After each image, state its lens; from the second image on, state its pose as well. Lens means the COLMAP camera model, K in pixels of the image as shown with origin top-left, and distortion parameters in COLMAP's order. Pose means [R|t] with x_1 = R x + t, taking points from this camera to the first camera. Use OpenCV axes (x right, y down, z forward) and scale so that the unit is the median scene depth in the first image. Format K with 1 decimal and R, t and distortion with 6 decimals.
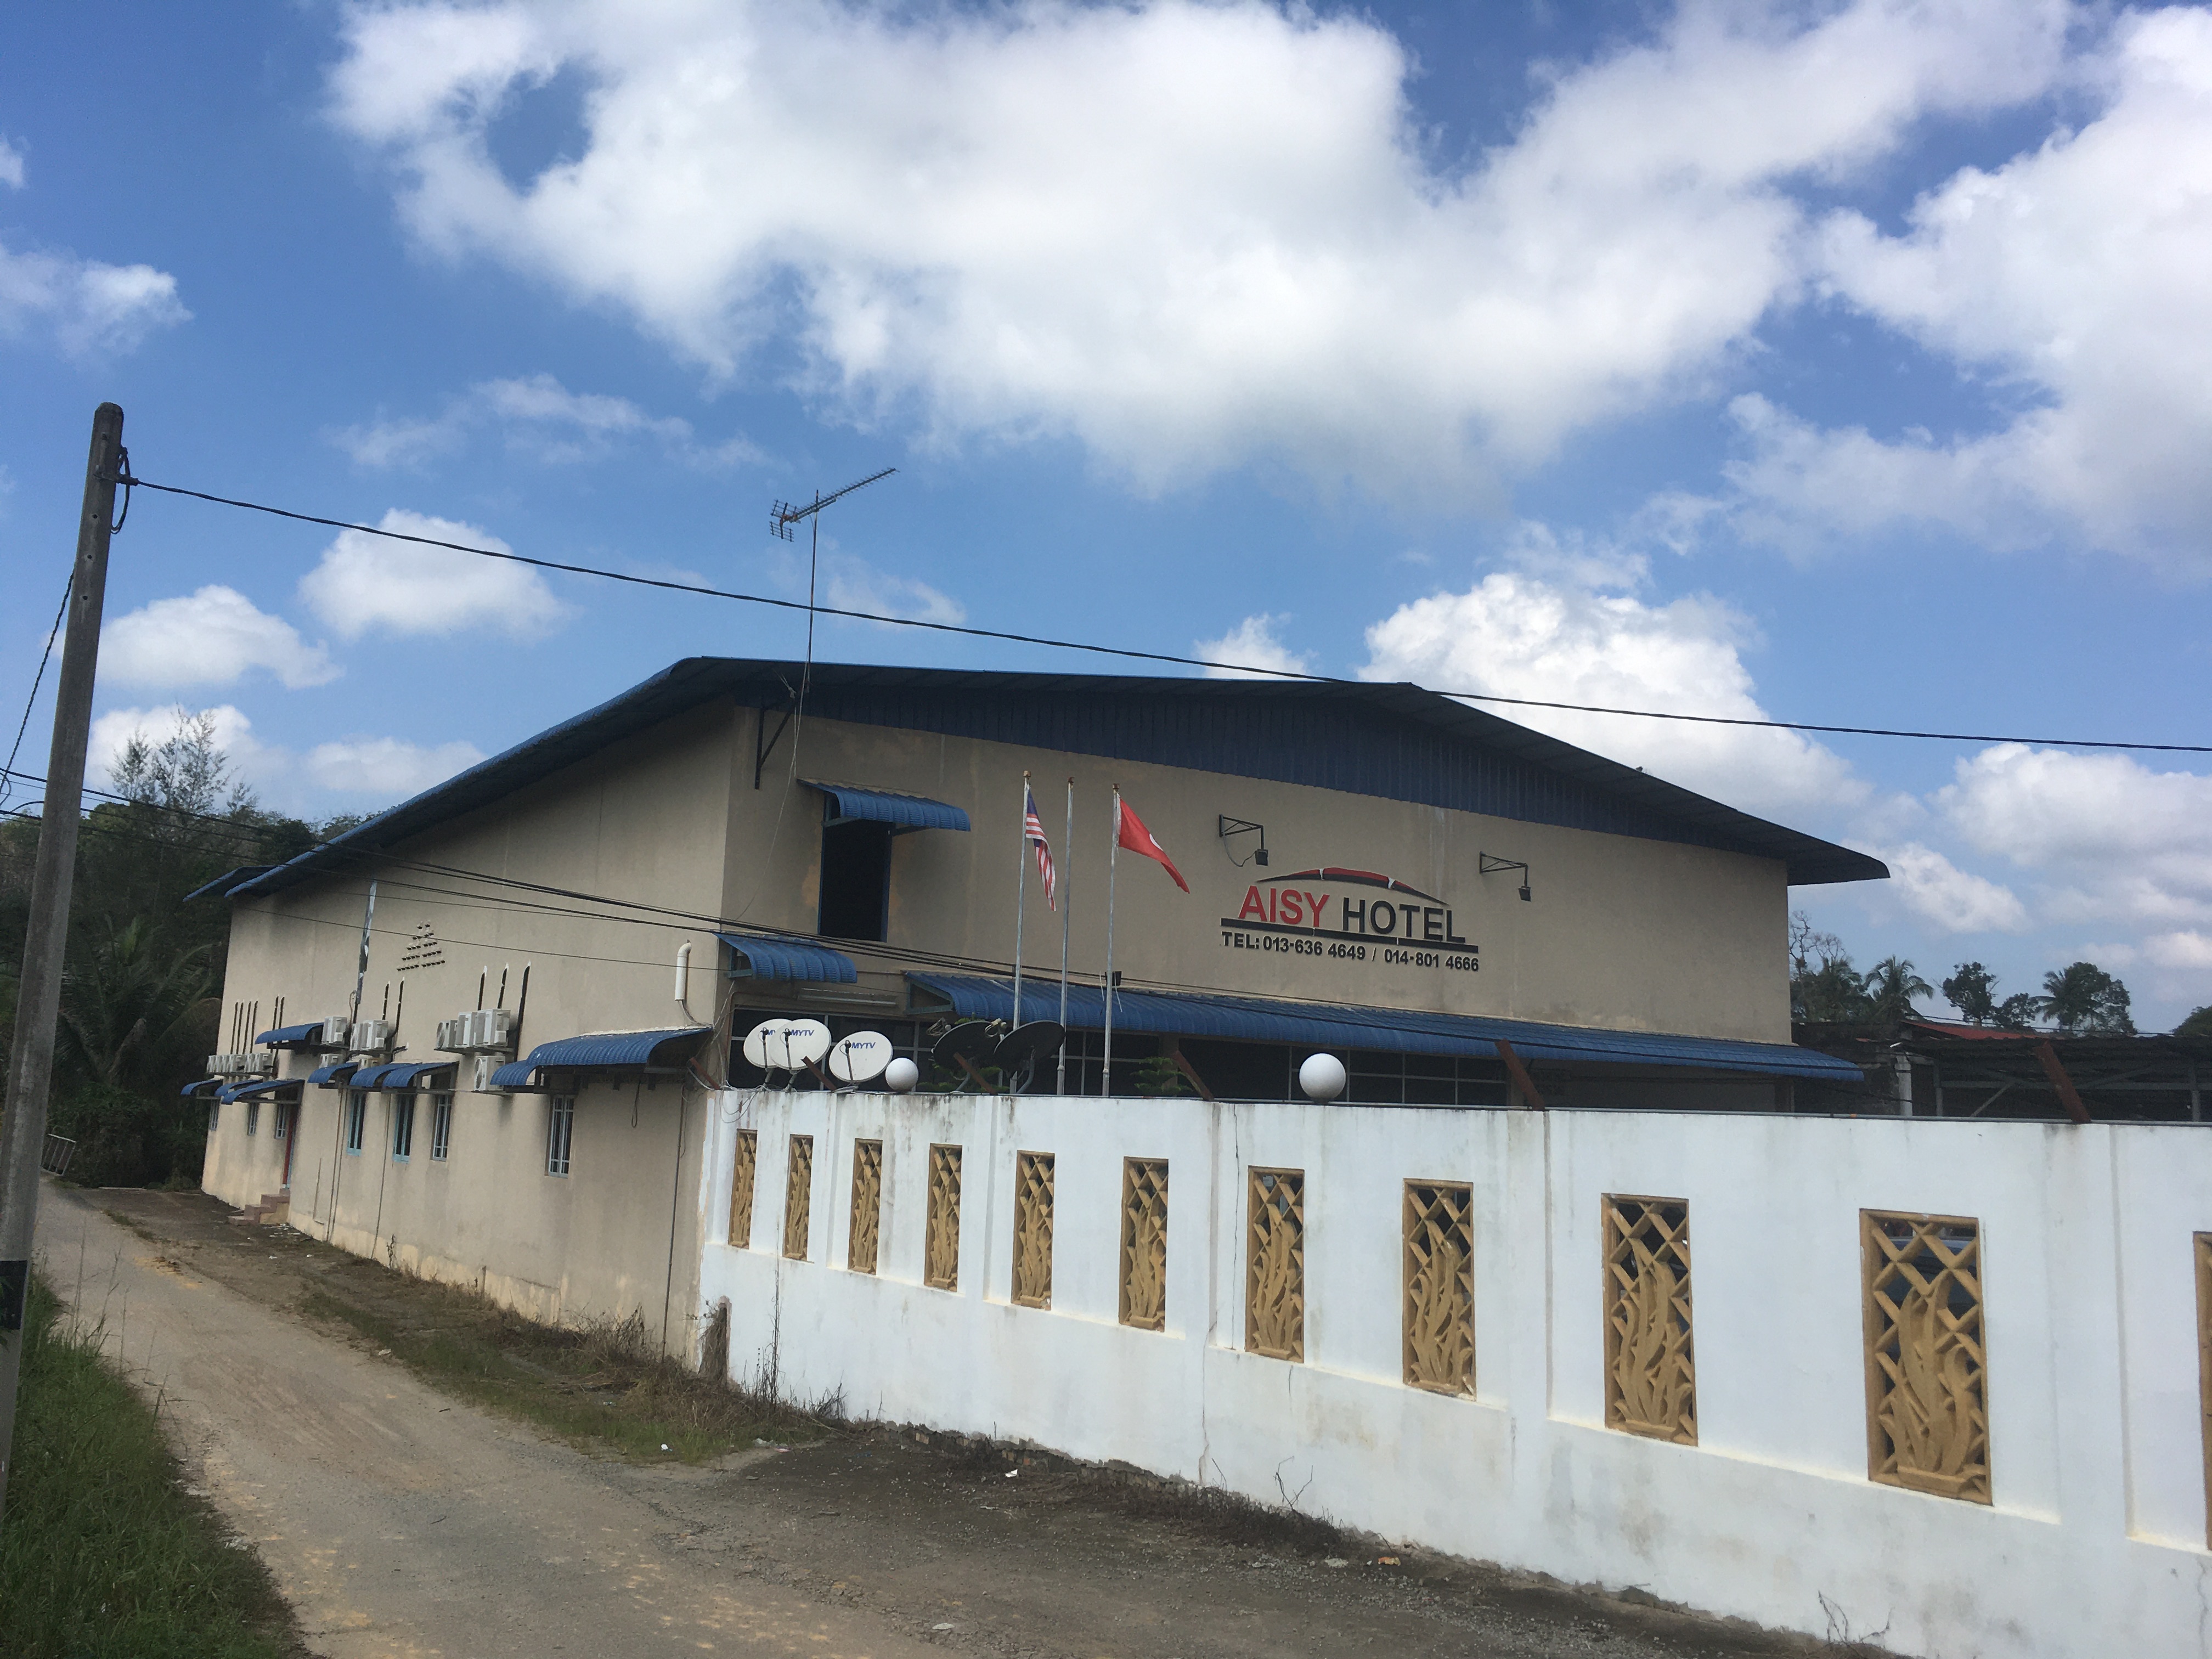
lens RADIAL K [[1885.5, 0, 1106.0], [0, 1885.5, 829.5], [0, 0, 1]] dist [0.057409, -0.063662]
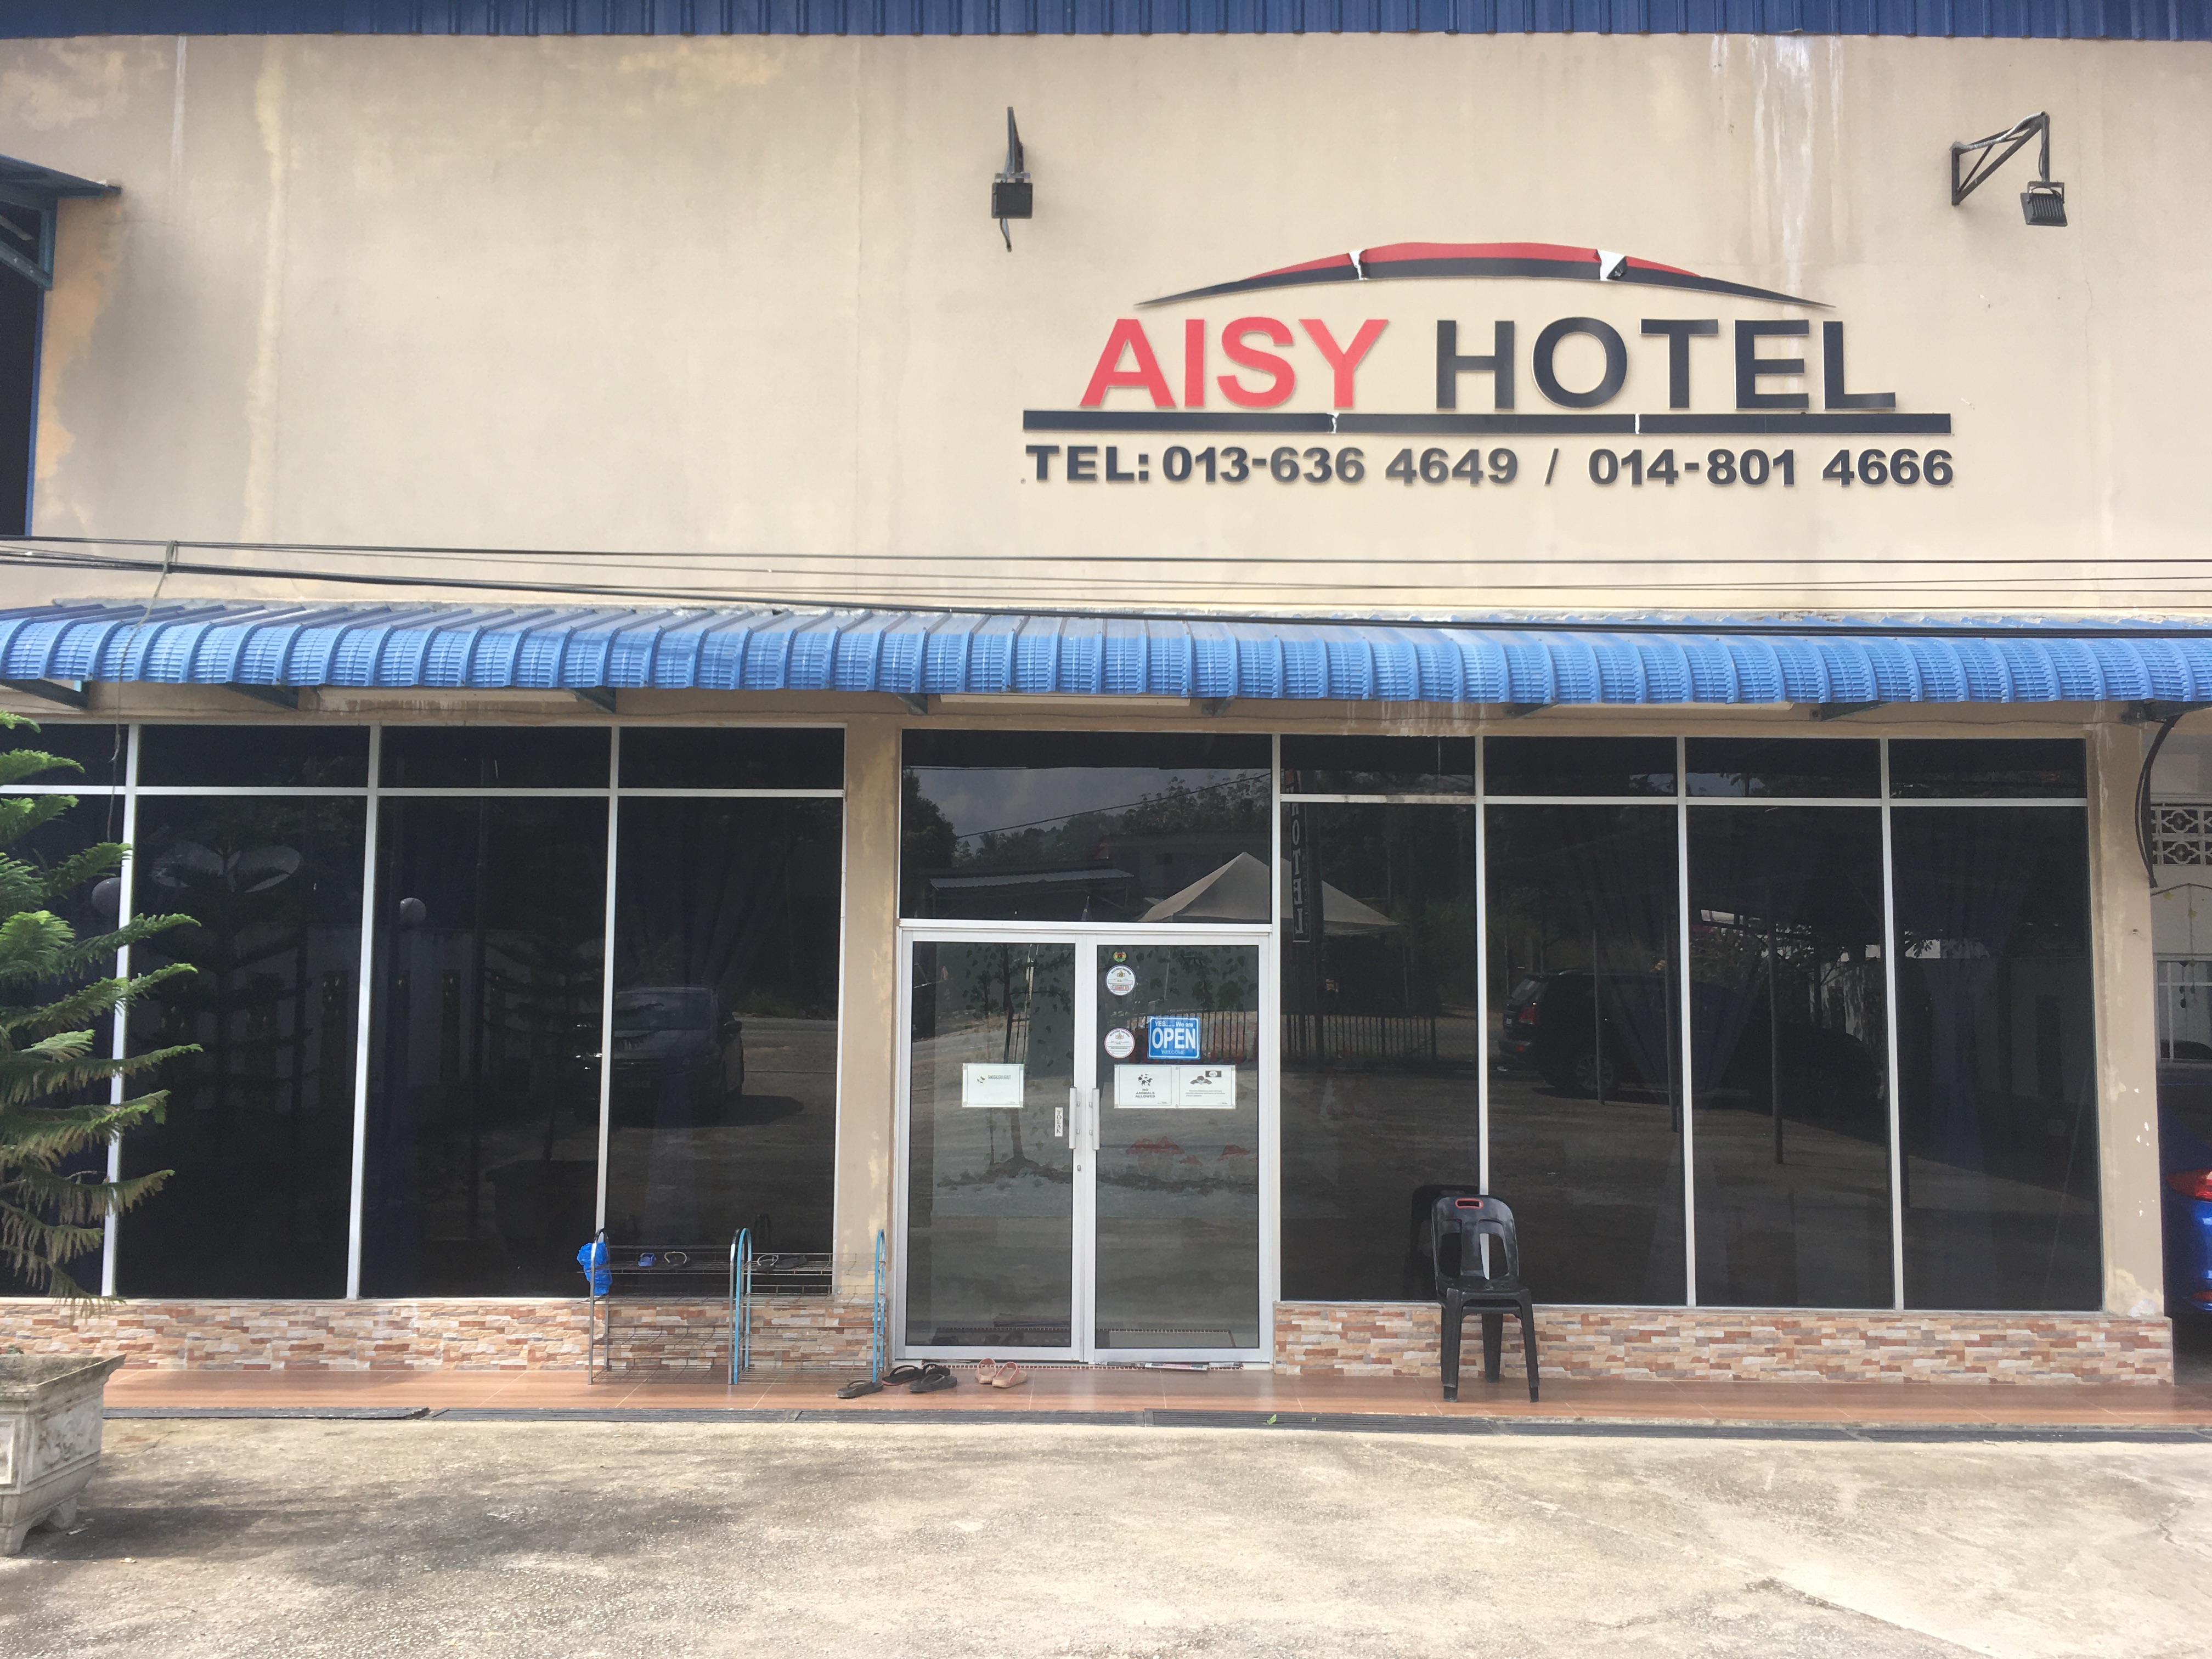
lens RADIAL K [[1885.5, 0, 1106.0], [0, 1885.5, 829.5], [0, 0, 1]] dist [0.057409, -0.063662]
pose [[0.835083, -0.069555, -0.545709, 0.265199], [0.104576, 0.993958, 0.033342, 0.114805], [0.540093, -0.084912, 0.837311, 0.649954]]
